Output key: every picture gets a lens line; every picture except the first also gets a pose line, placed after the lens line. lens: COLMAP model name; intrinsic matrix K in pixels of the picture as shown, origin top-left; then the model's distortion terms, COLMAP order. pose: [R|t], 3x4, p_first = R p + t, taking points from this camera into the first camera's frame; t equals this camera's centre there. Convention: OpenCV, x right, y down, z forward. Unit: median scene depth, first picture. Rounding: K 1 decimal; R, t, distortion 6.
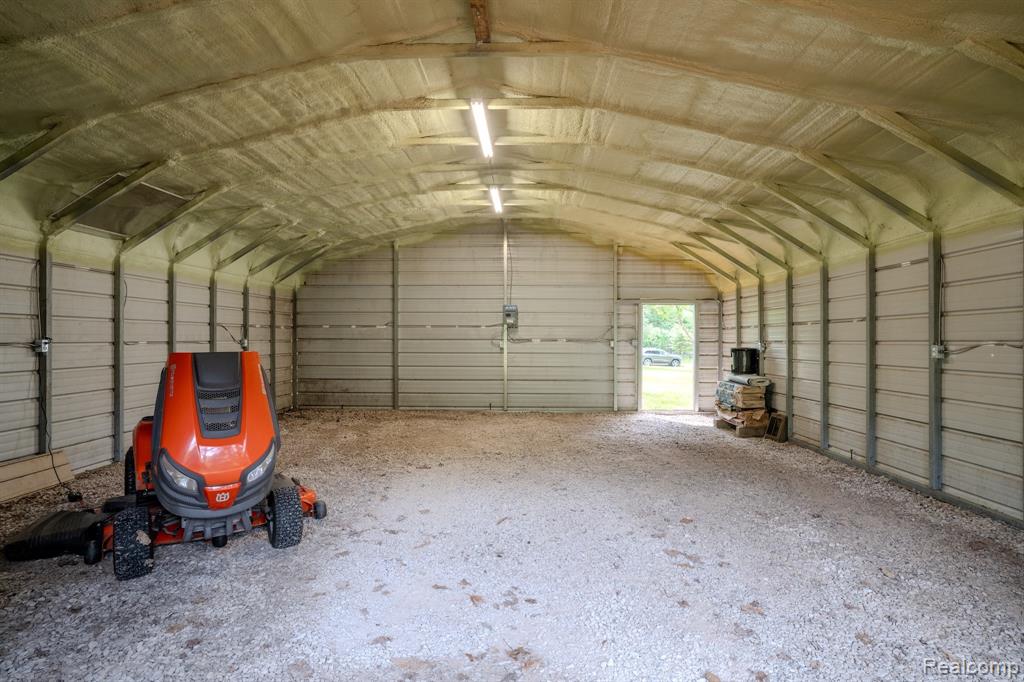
lens RADIAL K [[557.5, 0, 519.5], [0, 557.5, 338.9], [0, 0, 1]] dist [-0.054353, 0.037379]
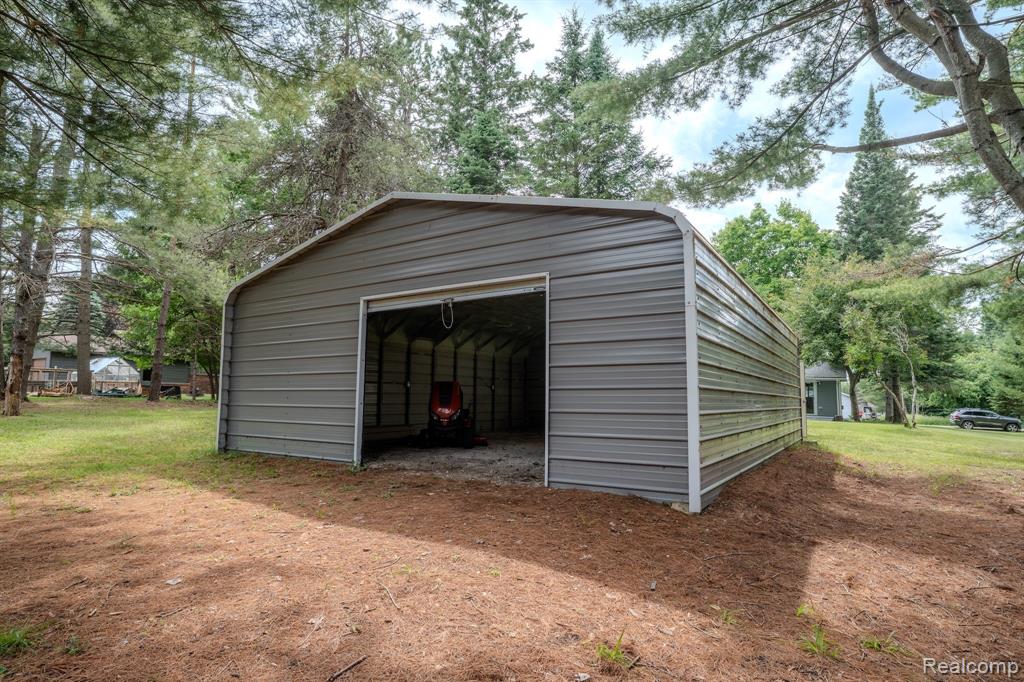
lens RADIAL K [[557.5, 0, 509.6], [0, 557.5, 342.1], [0, 0, 1]] dist [-0.054353, 0.037379]
pose [[0.851737, -0.044819, -0.522049, 0.667385], [-0.009246, 0.994894, -0.100499, 0.052342], [0.523888, 0.090426, 0.846974, -0.722035]]
